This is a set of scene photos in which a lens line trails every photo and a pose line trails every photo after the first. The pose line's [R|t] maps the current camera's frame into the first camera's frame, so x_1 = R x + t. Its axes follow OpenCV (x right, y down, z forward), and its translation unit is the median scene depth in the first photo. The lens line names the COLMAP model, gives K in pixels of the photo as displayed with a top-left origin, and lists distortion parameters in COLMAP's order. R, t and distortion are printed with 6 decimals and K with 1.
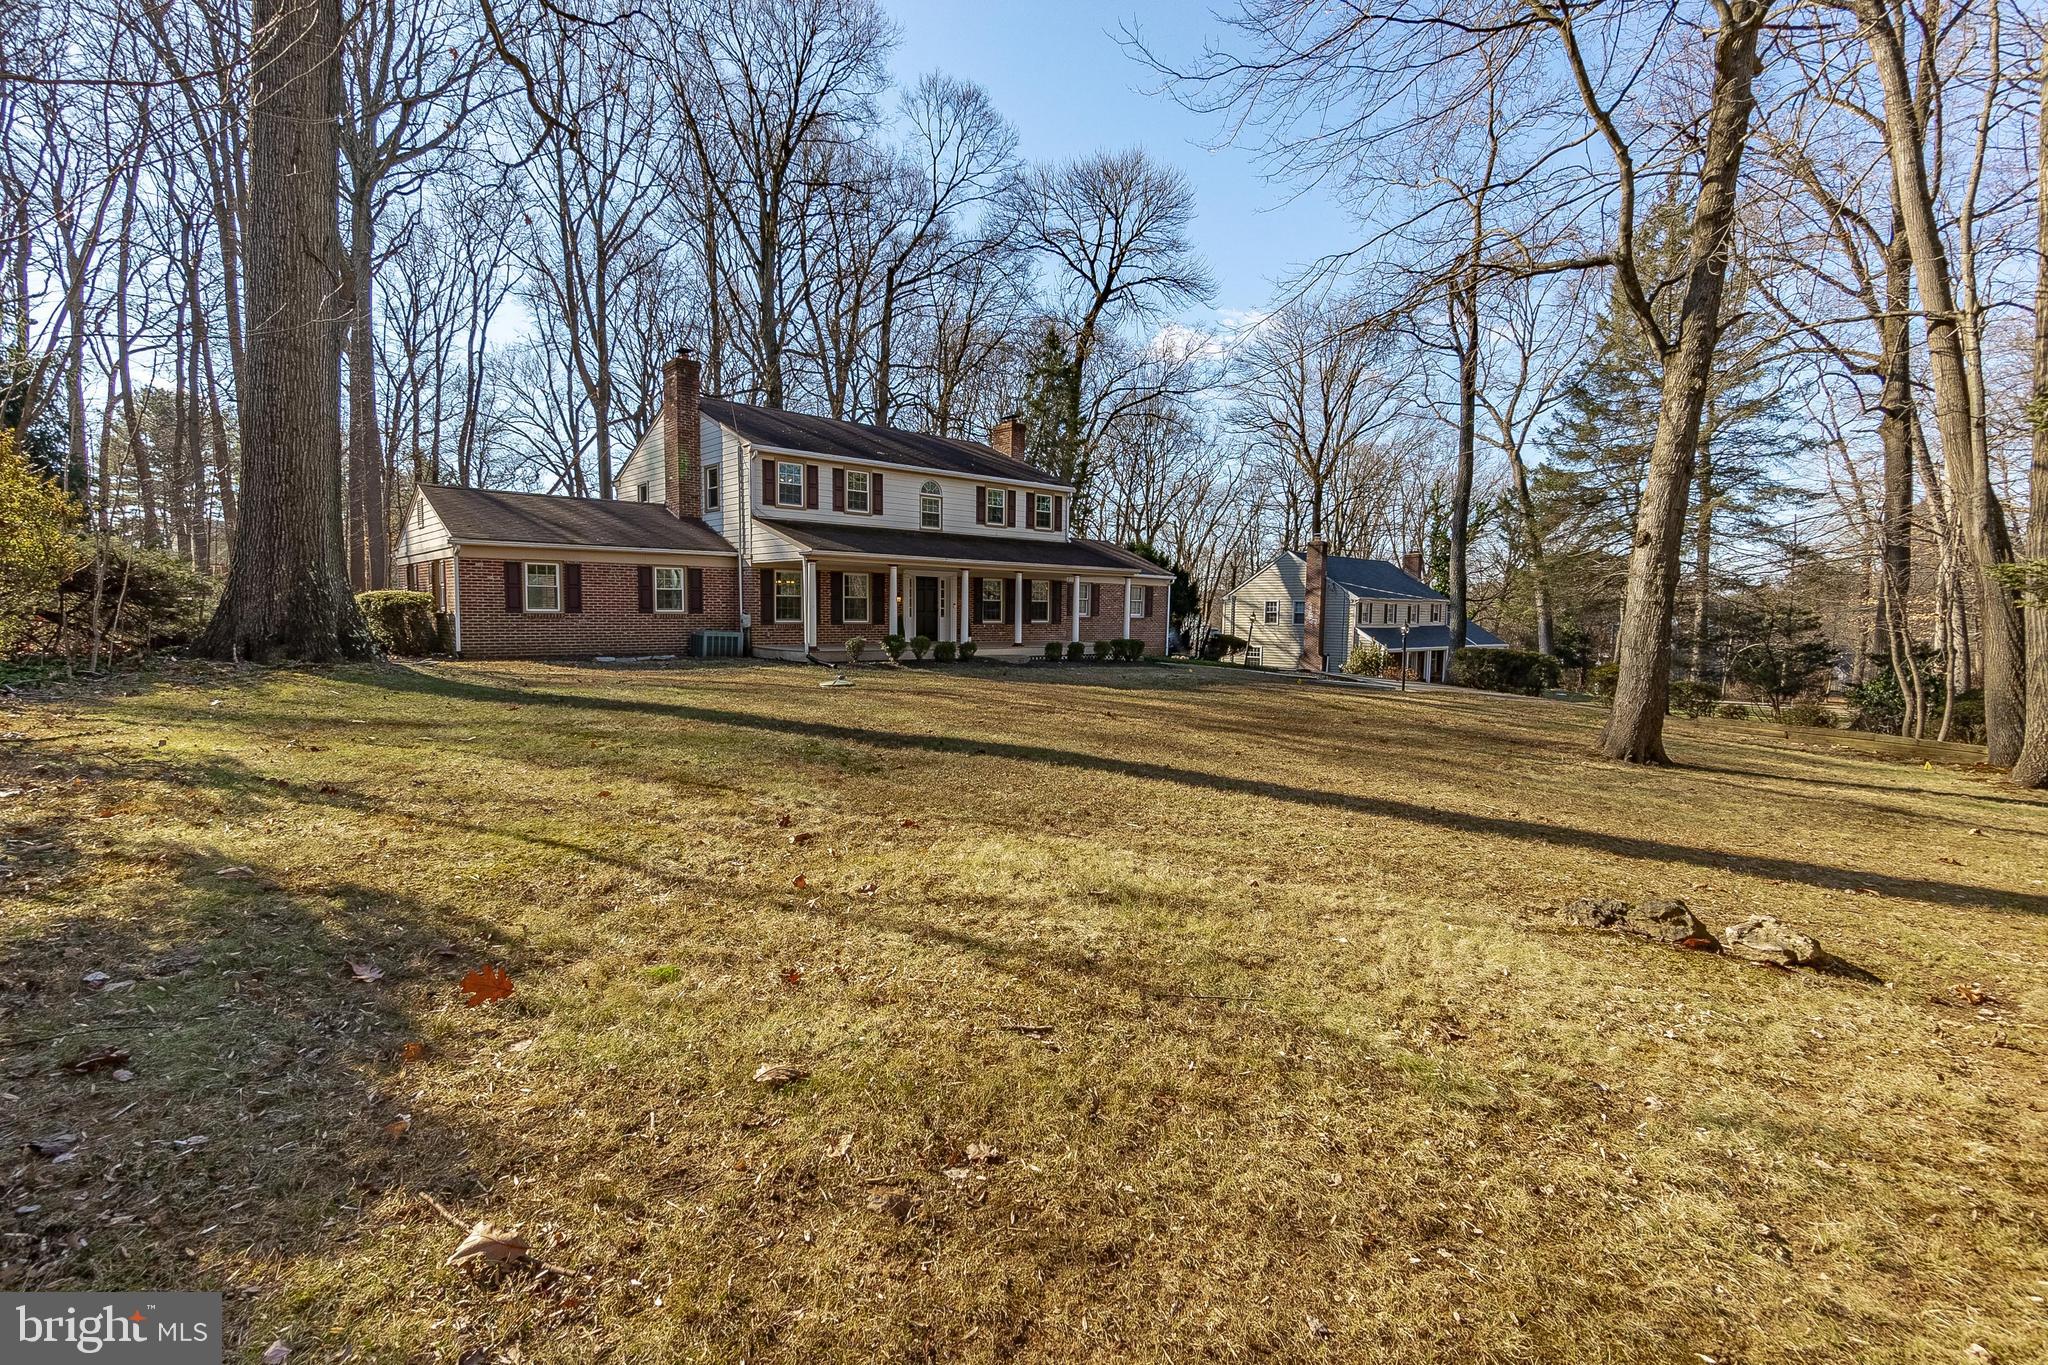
lens RADIAL K [[899.7, 0, 1015.2], [0, 899.7, 669.7], [0, 0, 1]] dist [-0.004017, -0.000142]
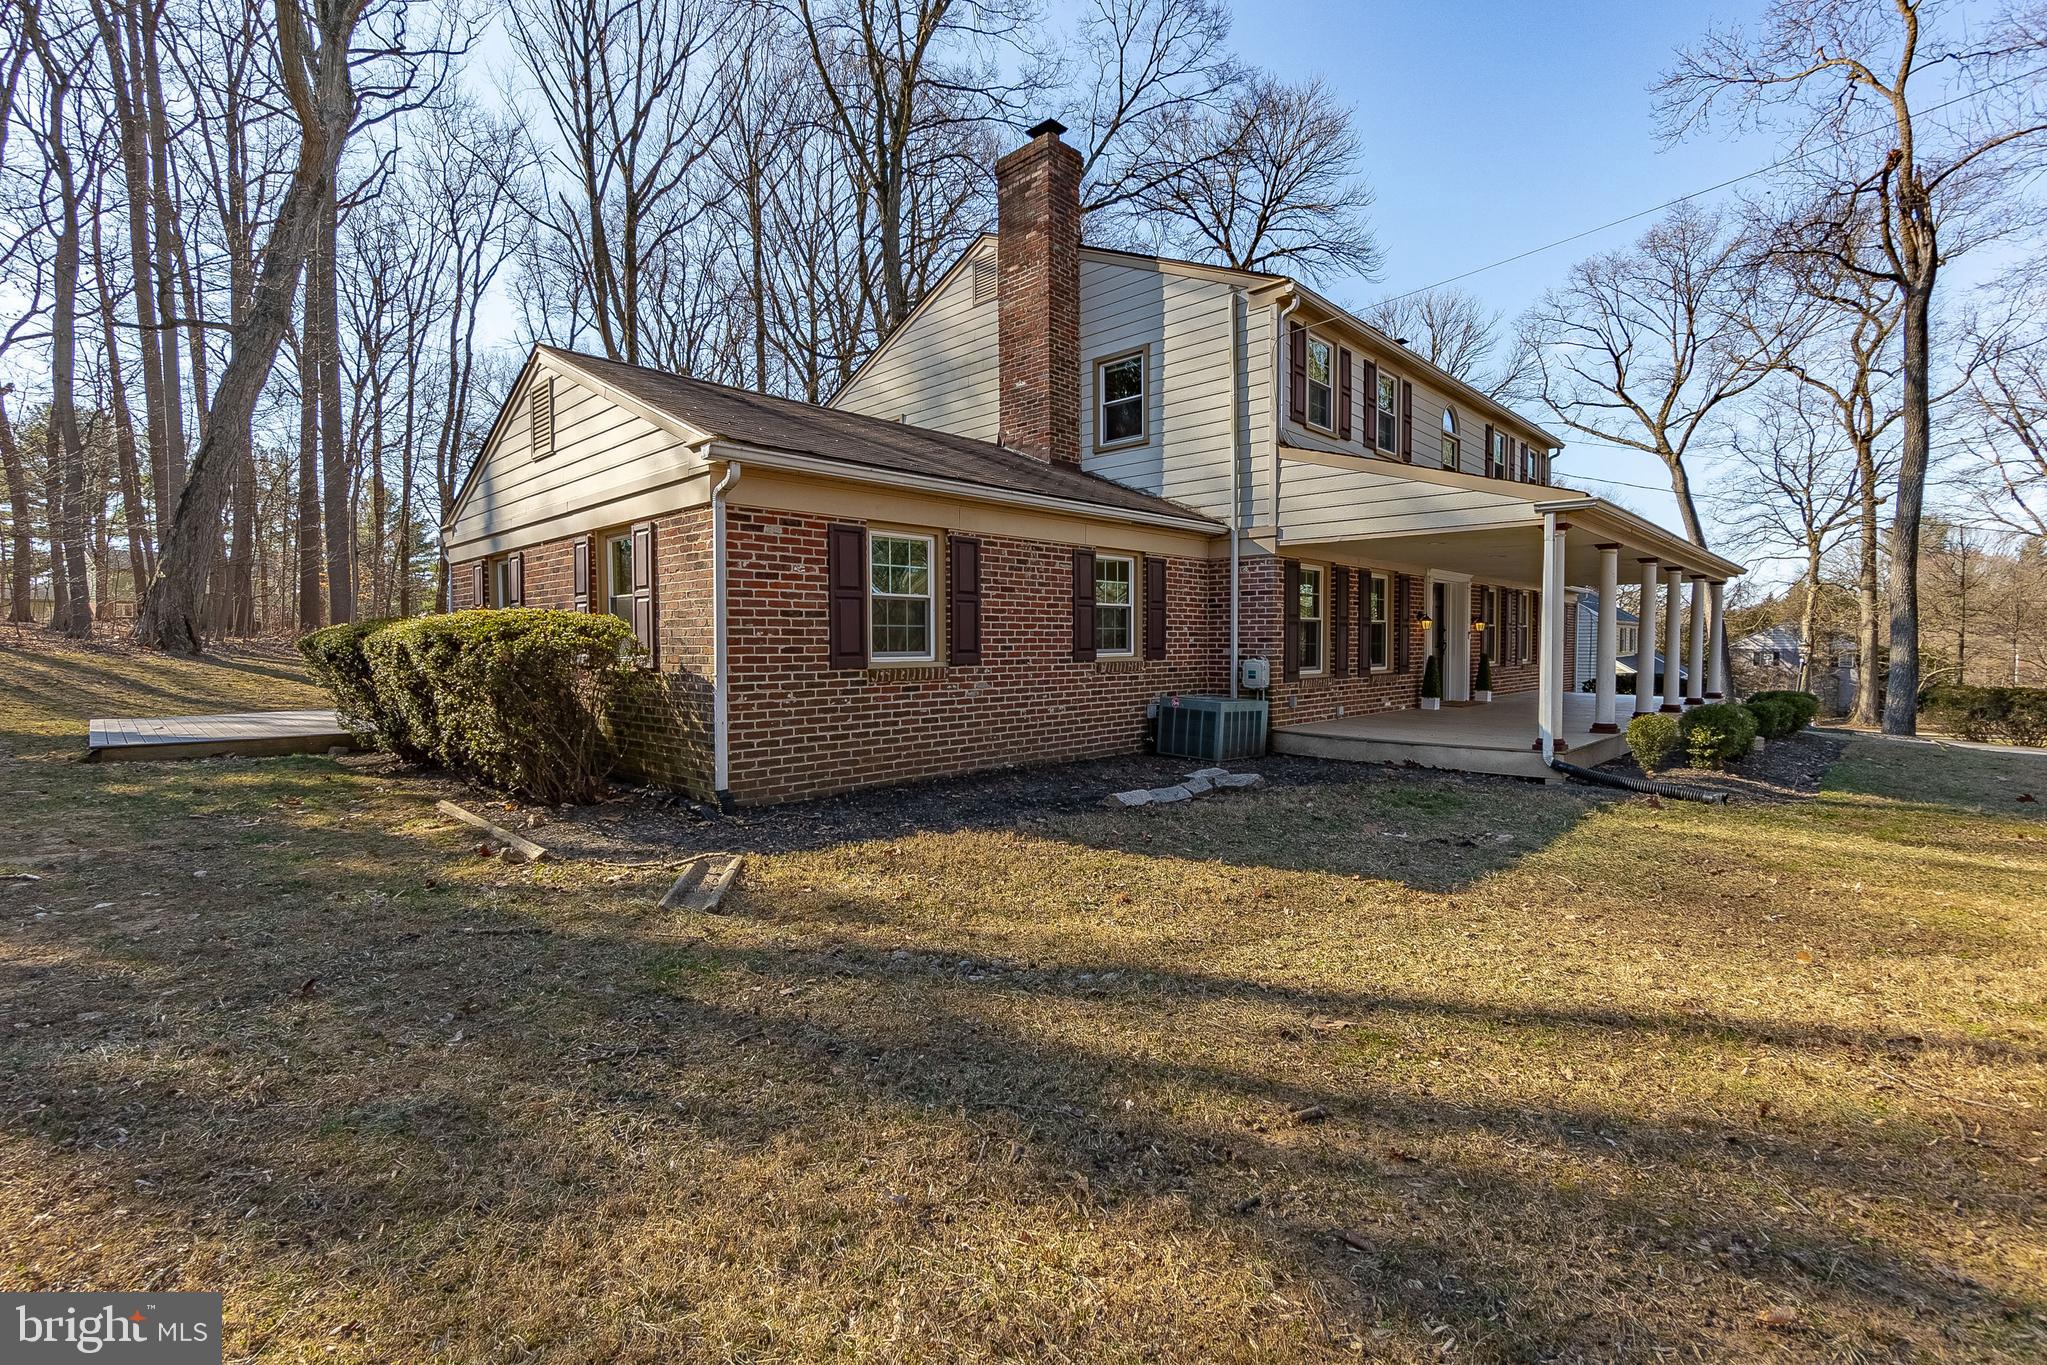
lens RADIAL K [[892.6, 0, 1029.6], [0, 892.6, 662.8], [0, 0, 1]] dist [-0.002137, -0.000090]
pose [[0.998167, -0.015994, 0.058374, -0.153492], [0.018497, 0.998921, -0.042606, -0.014924], [-0.057630, 0.043608, 0.997385, 0.194594]]
